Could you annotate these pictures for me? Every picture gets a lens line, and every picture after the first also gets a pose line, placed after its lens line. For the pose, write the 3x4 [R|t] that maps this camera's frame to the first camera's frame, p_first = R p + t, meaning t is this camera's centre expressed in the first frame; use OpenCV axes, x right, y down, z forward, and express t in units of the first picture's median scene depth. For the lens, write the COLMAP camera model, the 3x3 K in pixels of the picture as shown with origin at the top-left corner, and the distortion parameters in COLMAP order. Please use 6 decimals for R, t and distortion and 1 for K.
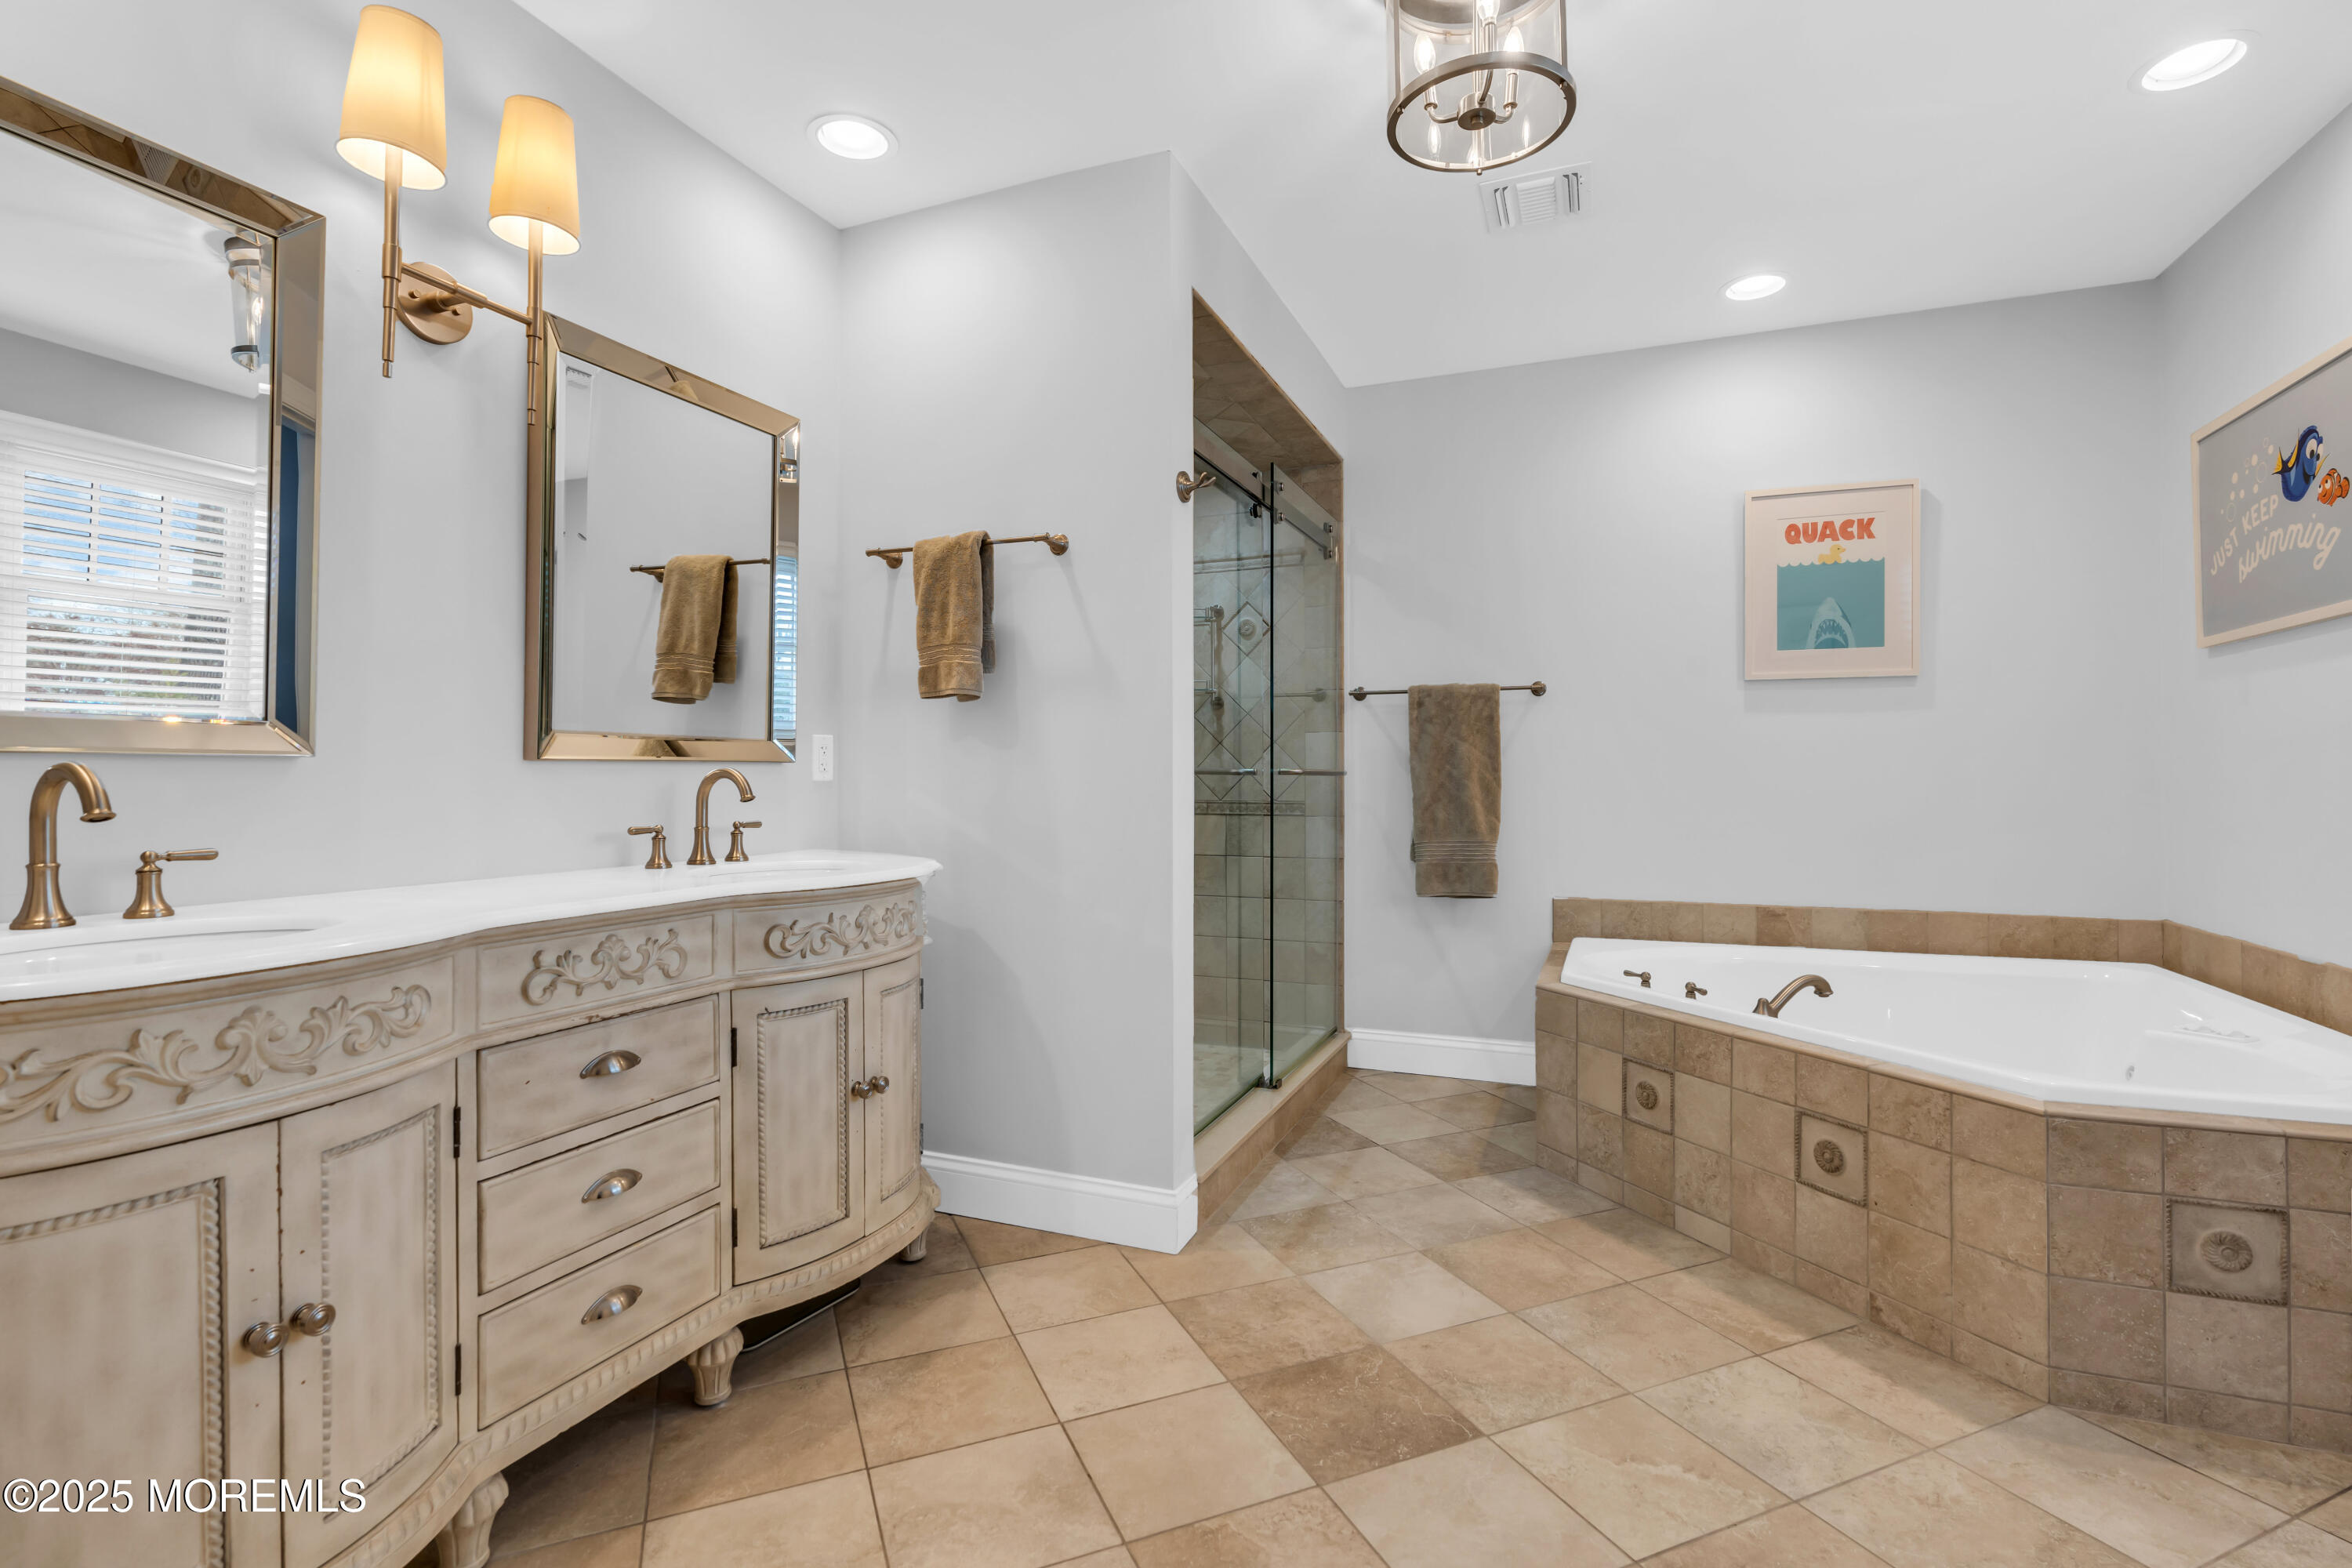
lens RADIAL K [[1059.5, 0, 1169.8], [0, 1059.5, 775.2], [0, 0, 1]] dist [-0.008669, 0.002204]
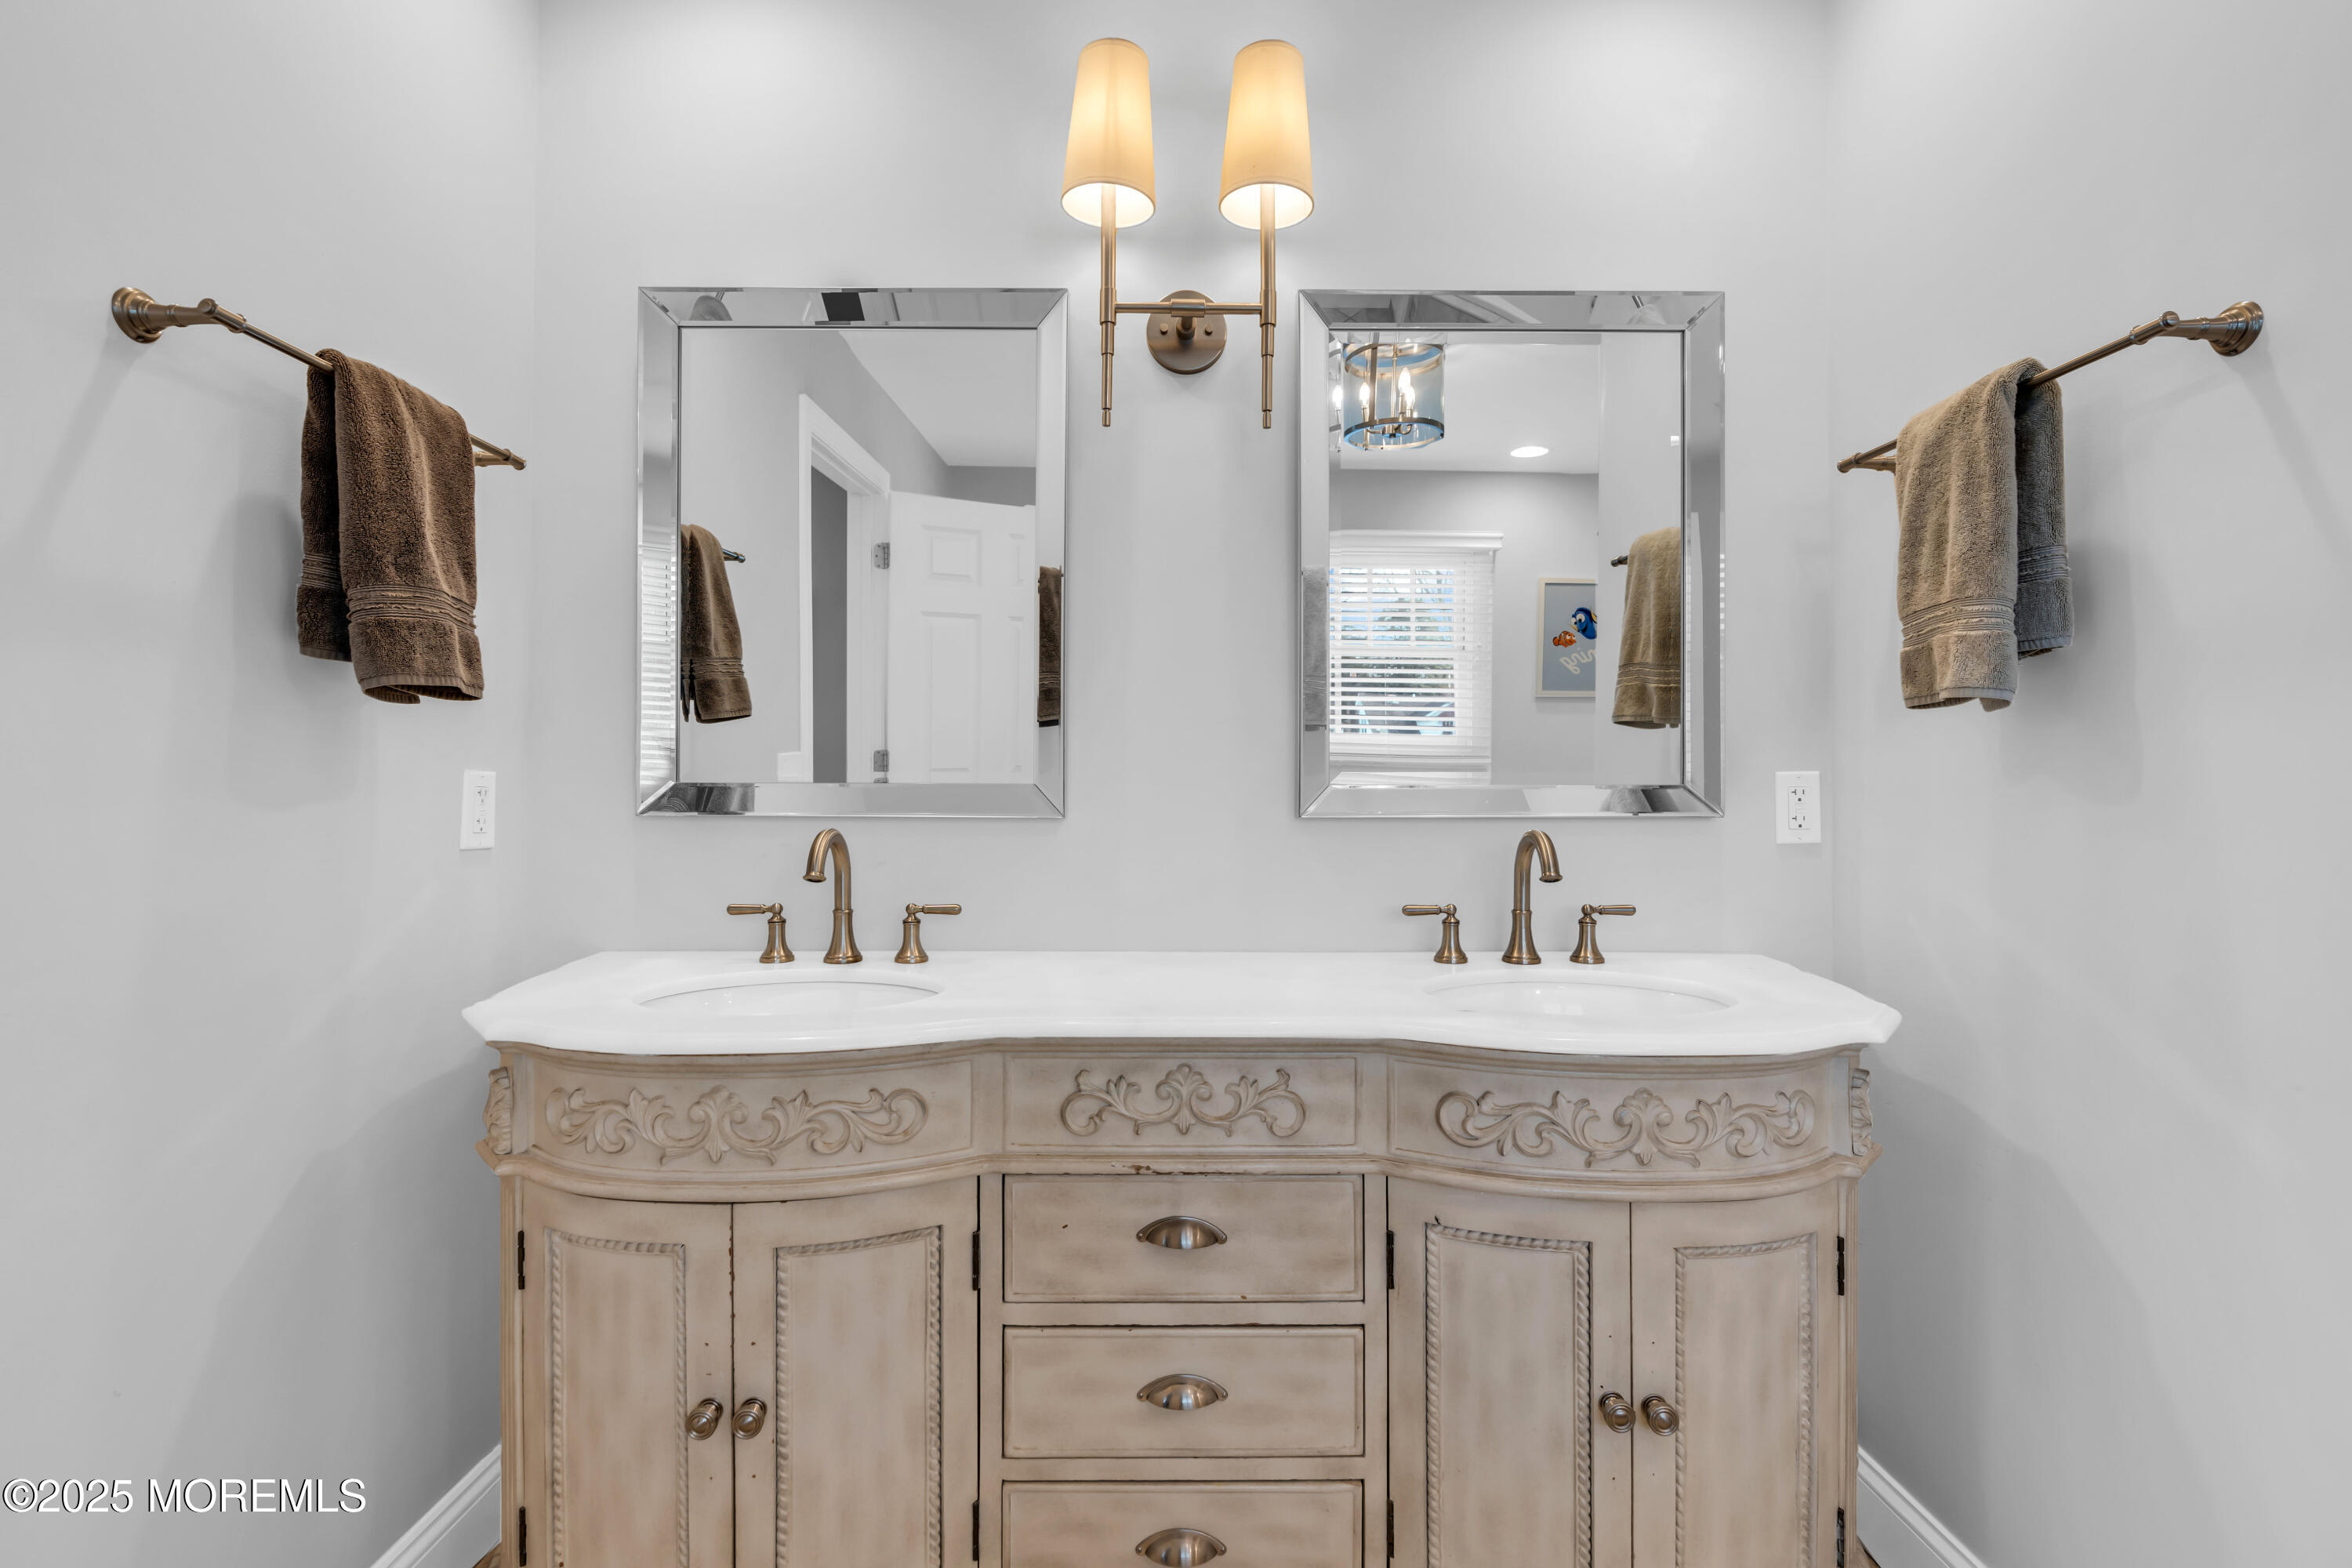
lens RADIAL K [[1059.5, 0, 1171.0], [0, 1059.5, 771.1], [0, 0, 1]] dist [-0.008669, 0.002204]
pose [[0.398216, -0.004851, -0.917279, 0.161087], [-0.003092, 0.999973, -0.006630, -0.052394], [0.917286, 0.005476, 0.398190, 0.637068]]
